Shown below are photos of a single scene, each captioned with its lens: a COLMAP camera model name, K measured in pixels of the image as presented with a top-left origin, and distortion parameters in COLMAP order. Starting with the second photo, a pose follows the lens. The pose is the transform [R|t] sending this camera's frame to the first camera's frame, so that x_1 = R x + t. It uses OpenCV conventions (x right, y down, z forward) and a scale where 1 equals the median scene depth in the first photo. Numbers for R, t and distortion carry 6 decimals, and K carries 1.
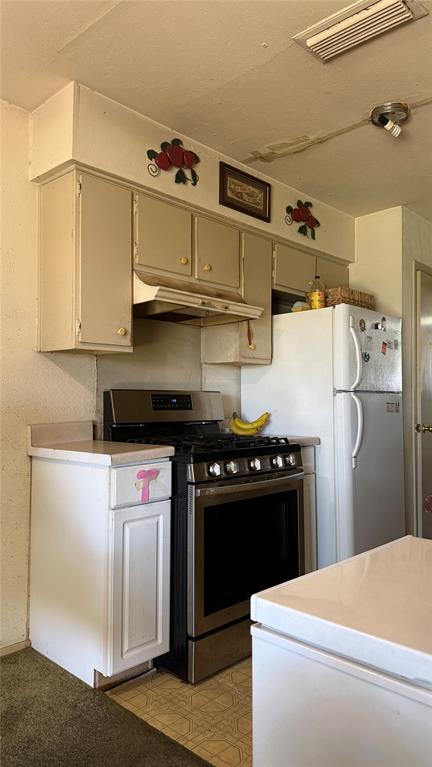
lens RADIAL K [[545.0, 0, 215.1], [0, 545.0, 377.9], [0, 0, 1]] dist [0.100582, -0.142857]
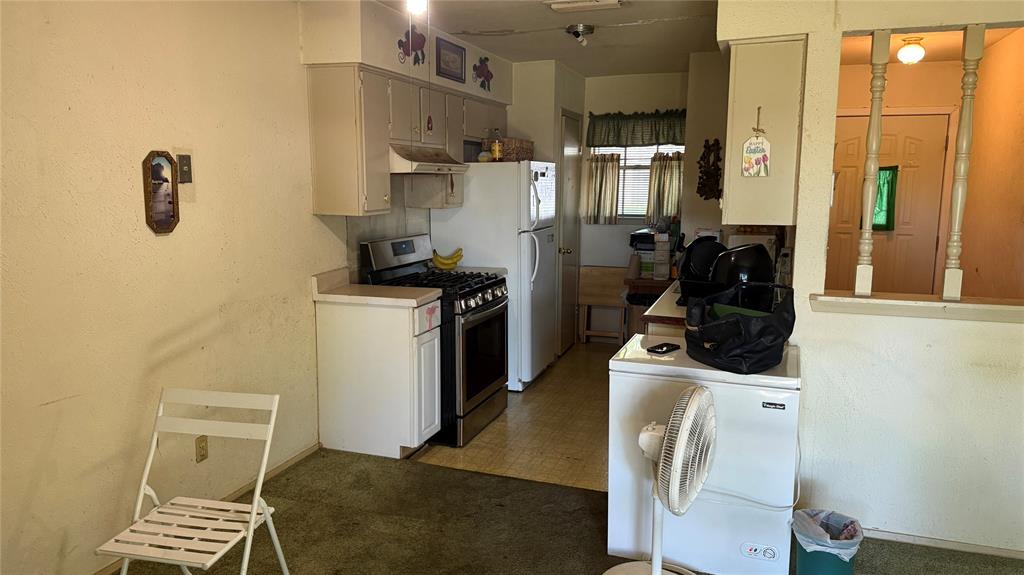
lens RADIAL K [[727.7, 0, 512.0], [0, 727.7, 287.5], [0, 0, 1]] dist [0.100582, -0.142857]
pose [[0.913321, -0.061643, 0.402548, -0.549761], [-0.015539, 0.982483, 0.185705, -0.183755], [-0.406944, -0.175864, 0.896364, -0.587318]]
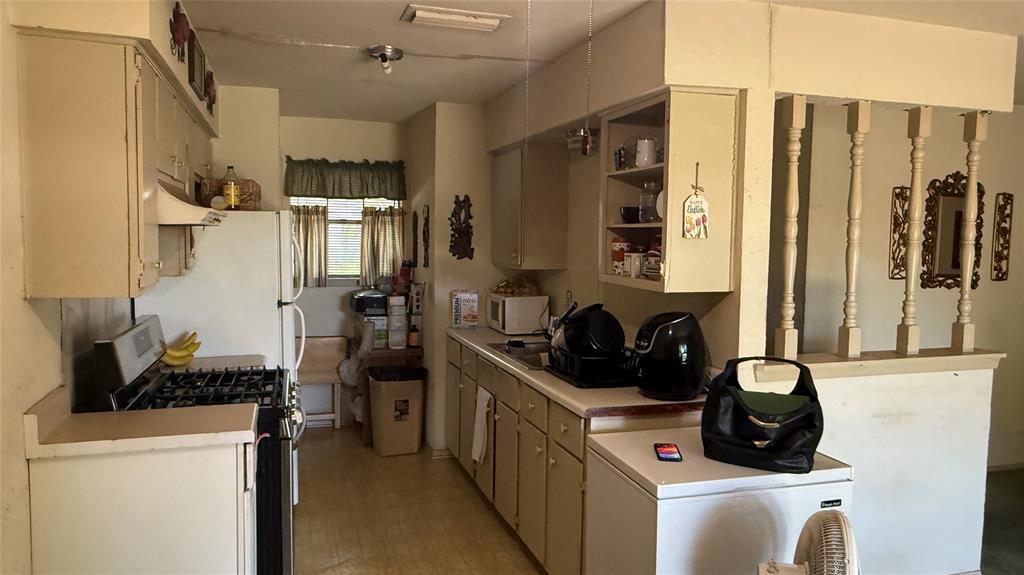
lens RADIAL K [[688.1, 0, 505.0], [0, 688.1, 285.3], [0, 0, 1]] dist [0.028533, -0.001376]
pose [[0.490603, -0.058295, 0.869431, -0.716087], [-0.048363, 0.994400, 0.093964, -0.157800], [-0.870040, -0.088148, 0.485036, 0.117517]]
